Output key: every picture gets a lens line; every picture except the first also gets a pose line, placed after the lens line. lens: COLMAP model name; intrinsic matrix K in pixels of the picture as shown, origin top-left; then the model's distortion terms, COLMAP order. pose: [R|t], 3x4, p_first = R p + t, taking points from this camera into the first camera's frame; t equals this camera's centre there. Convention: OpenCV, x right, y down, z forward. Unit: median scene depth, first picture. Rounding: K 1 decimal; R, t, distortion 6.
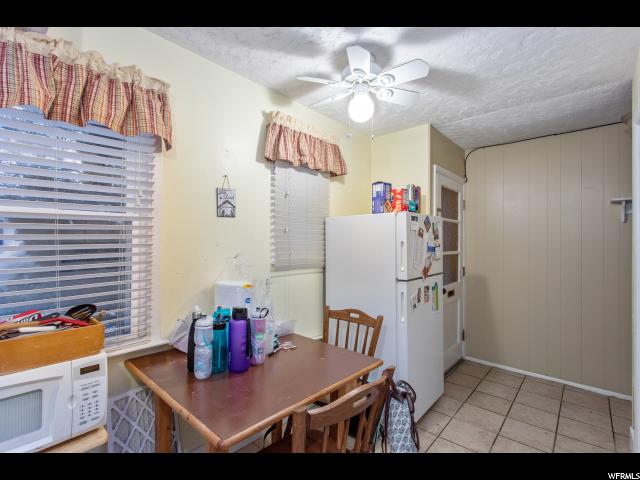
lens RADIAL K [[302.6, 0, 307.9], [0, 302.6, 238.2], [0, 0, 1]] dist [0.003088, 0.000540]
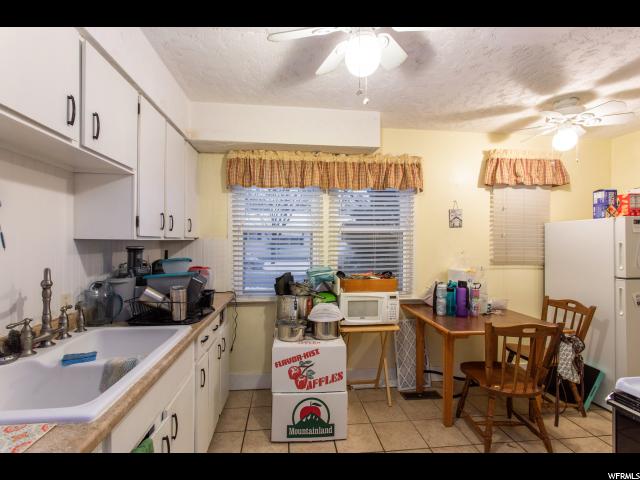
lens RADIAL K [[307.0, 0, 321.3], [0, 307.0, 242.7], [0, 0, 1]] dist [0.001059, 0.000298]
pose [[0.764964, 0.000611, -0.644073, 0.197840], [0.007201, 0.999929, 0.009501, -0.010148], [0.644033, -0.011905, 0.764905, -0.592885]]
